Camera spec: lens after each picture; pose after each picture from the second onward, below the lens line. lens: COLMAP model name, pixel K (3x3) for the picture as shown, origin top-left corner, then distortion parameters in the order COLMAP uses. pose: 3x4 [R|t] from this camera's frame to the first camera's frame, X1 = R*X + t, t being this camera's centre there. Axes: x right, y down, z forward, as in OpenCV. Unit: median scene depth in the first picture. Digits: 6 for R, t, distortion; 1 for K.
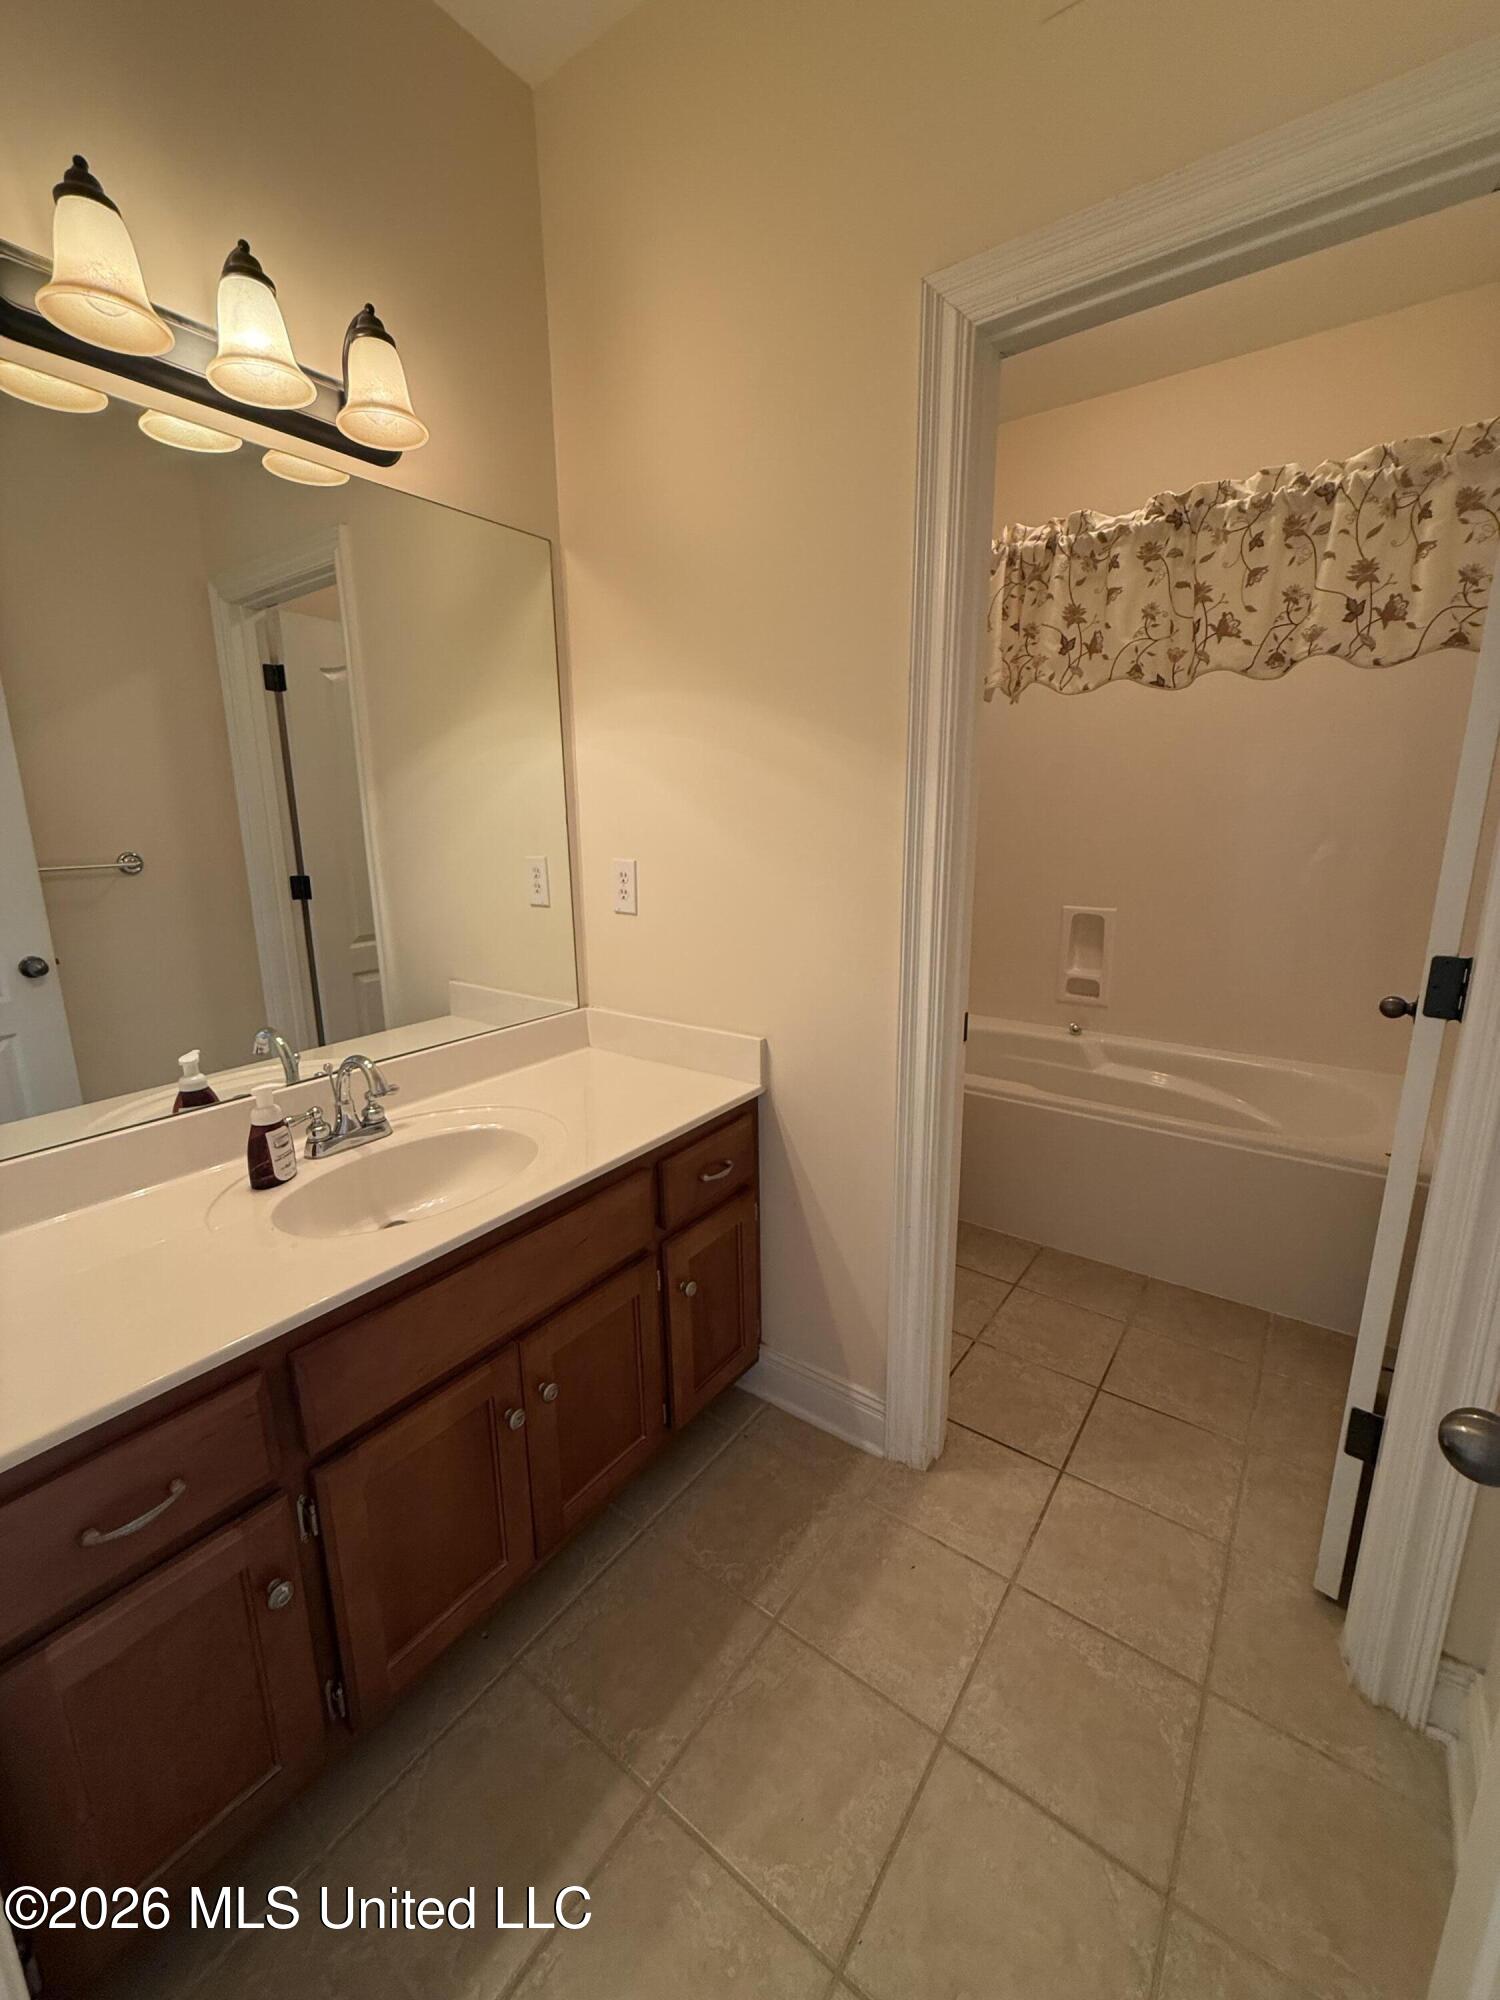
lens RADIAL K [[801.3, 0, 750.8], [0, 801.3, 1000.5], [0, 0, 1]] dist [0.000333, 0.000363]
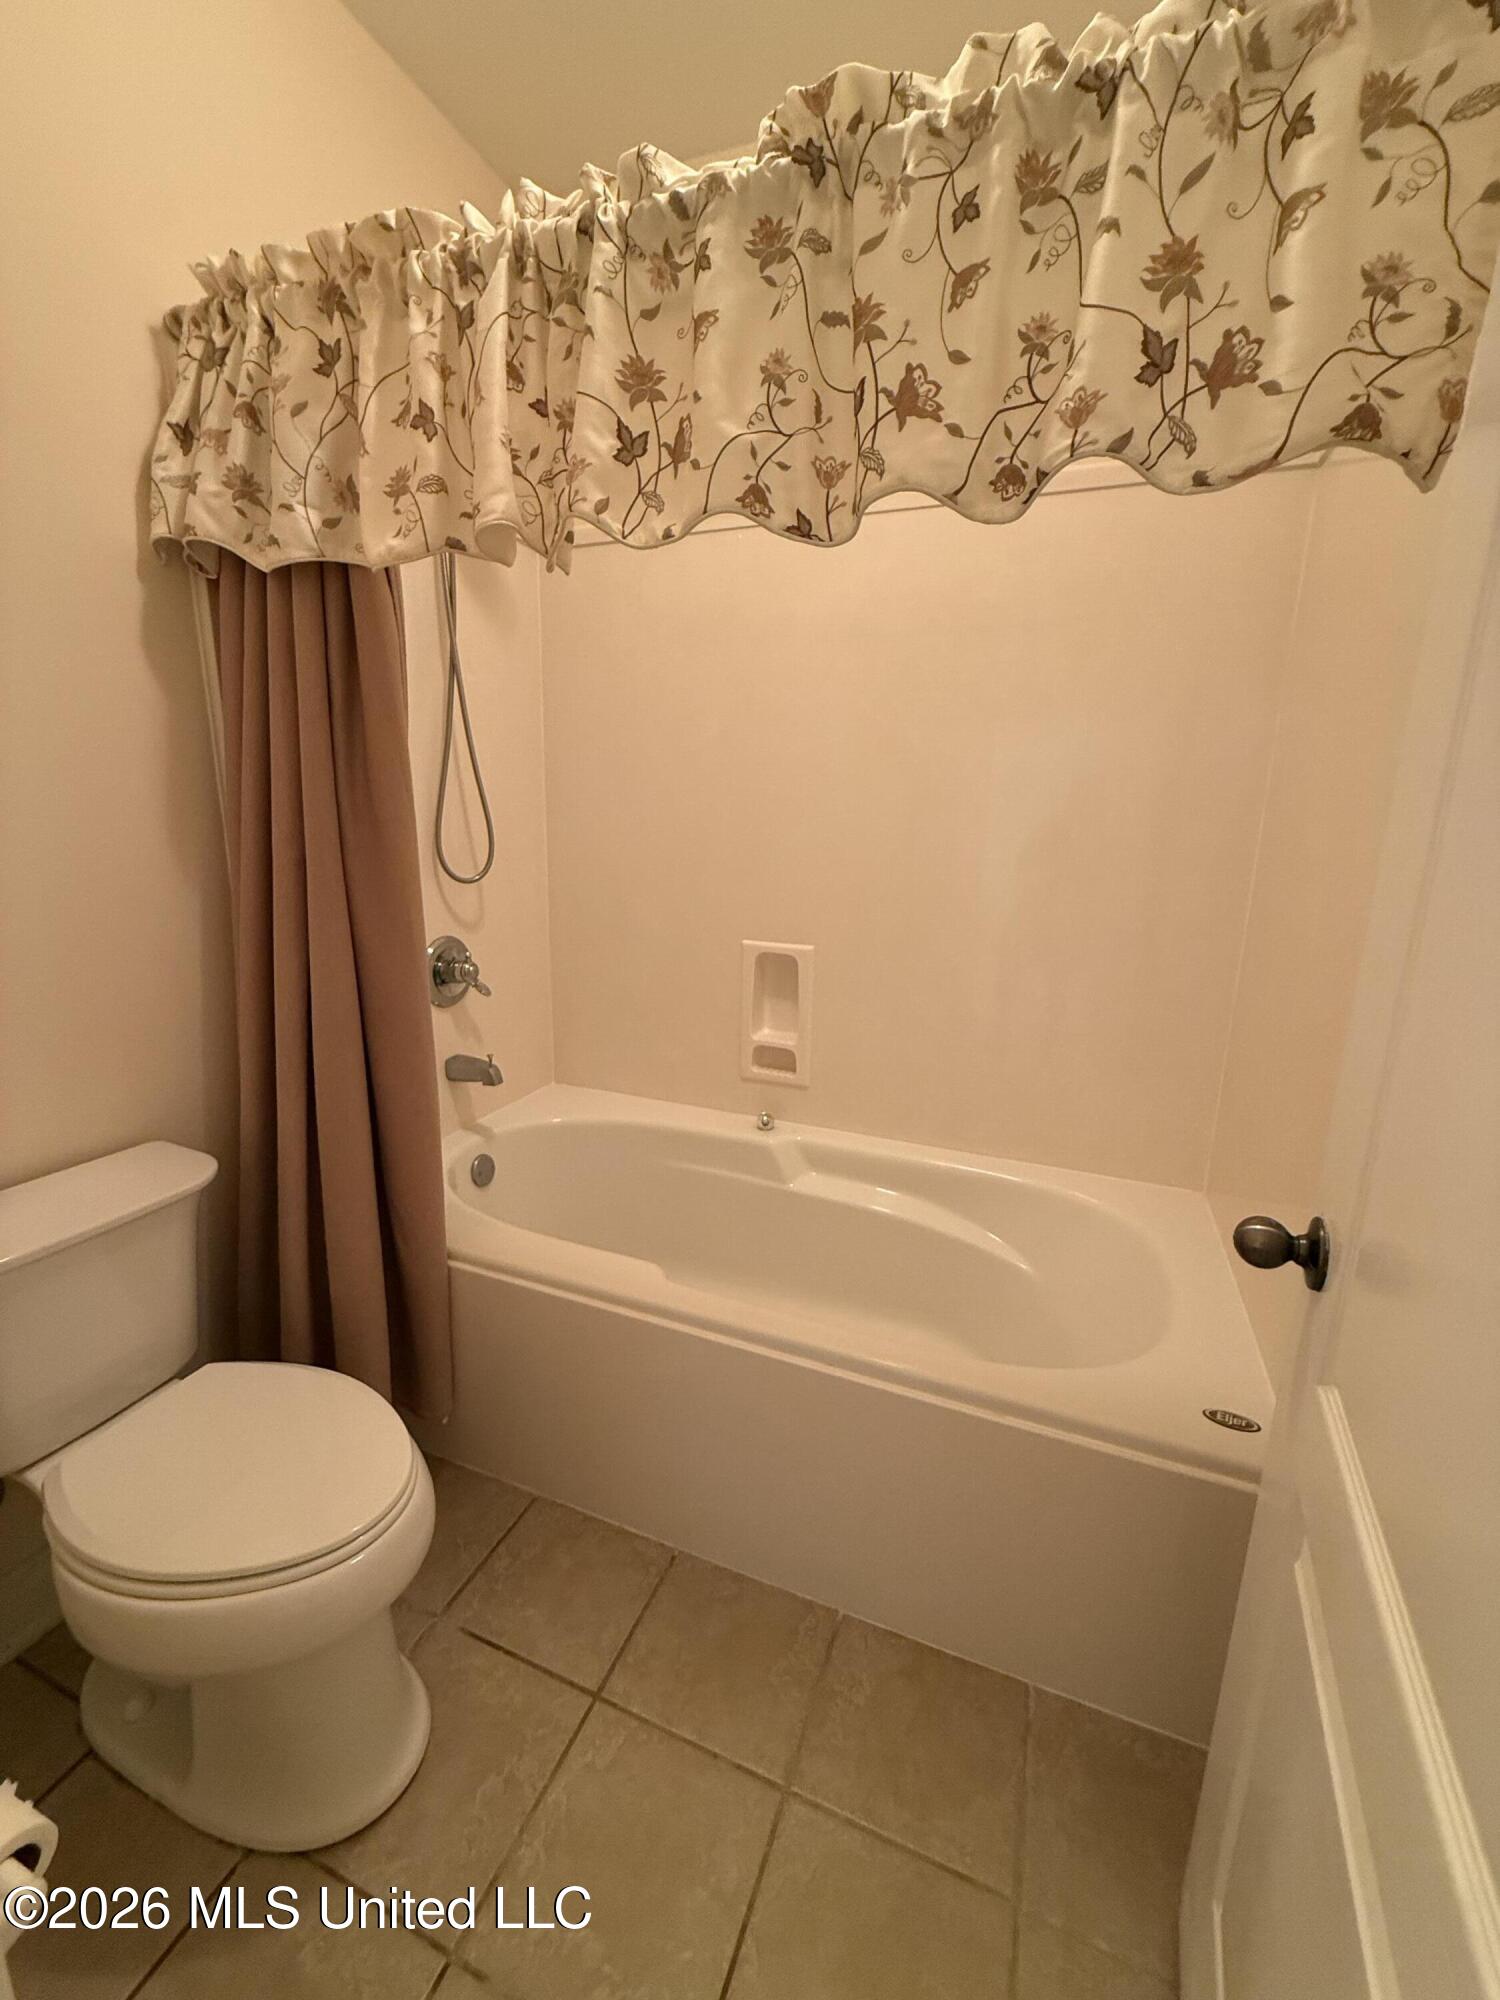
lens RADIAL K [[801.3, 0, 749.1], [0, 801.3, 997.3], [0, 0, 1]] dist [0.000333, 0.000363]
pose [[0.968697, -0.024282, 0.247055, 0.372892], [0.024399, 0.999699, 0.002591, -0.117808], [-0.247043, 0.003518, 0.968998, 0.566879]]
